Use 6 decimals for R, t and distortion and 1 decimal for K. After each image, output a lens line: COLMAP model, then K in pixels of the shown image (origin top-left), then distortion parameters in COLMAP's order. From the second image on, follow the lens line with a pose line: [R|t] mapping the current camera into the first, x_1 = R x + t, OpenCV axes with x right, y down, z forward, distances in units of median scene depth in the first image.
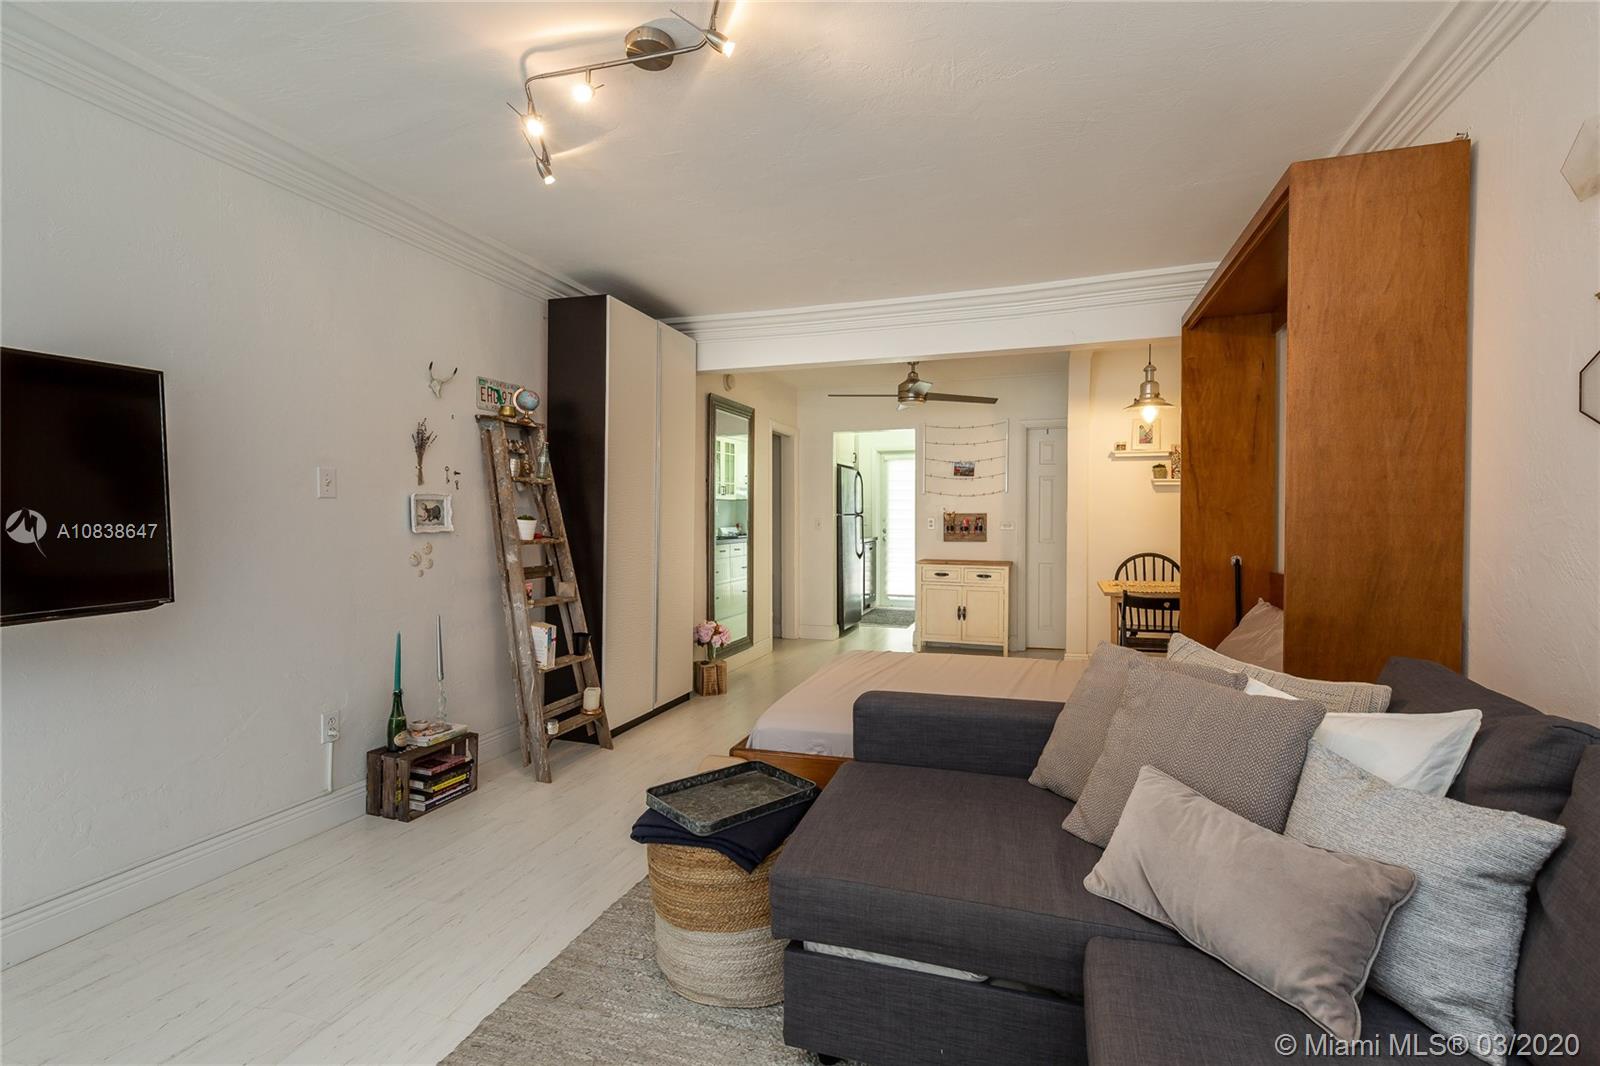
lens RADIAL K [[736.9, 0, 800.9], [0, 736.9, 514.3], [0, 0, 1]] dist [0.000678, -0.000425]
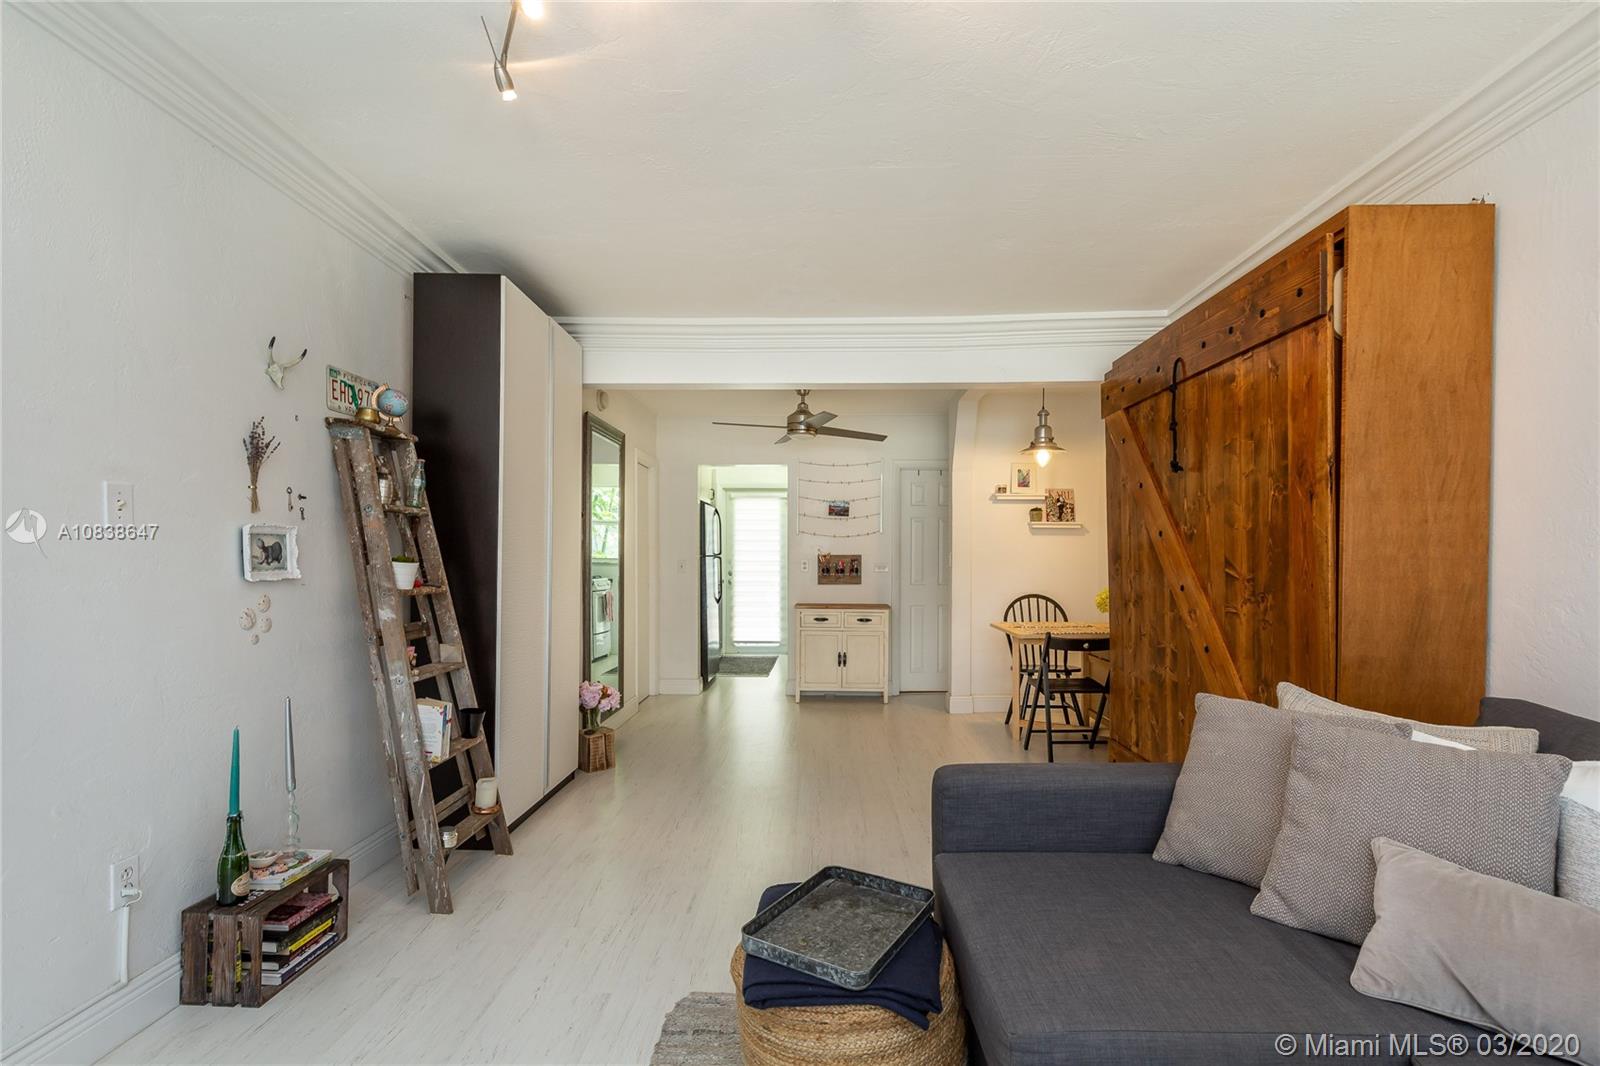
lens RADIAL K [[742.7, 0, 775.7], [0, 742.7, 557.8], [0, 0, 1]] dist [0.000952, 0.000072]
pose [[0.954134, 0.001331, 0.299376, -0.242924], [-0.002193, 0.999994, 0.002542, 0.000143], [-0.299371, -0.003082, 0.954132, 0.173605]]
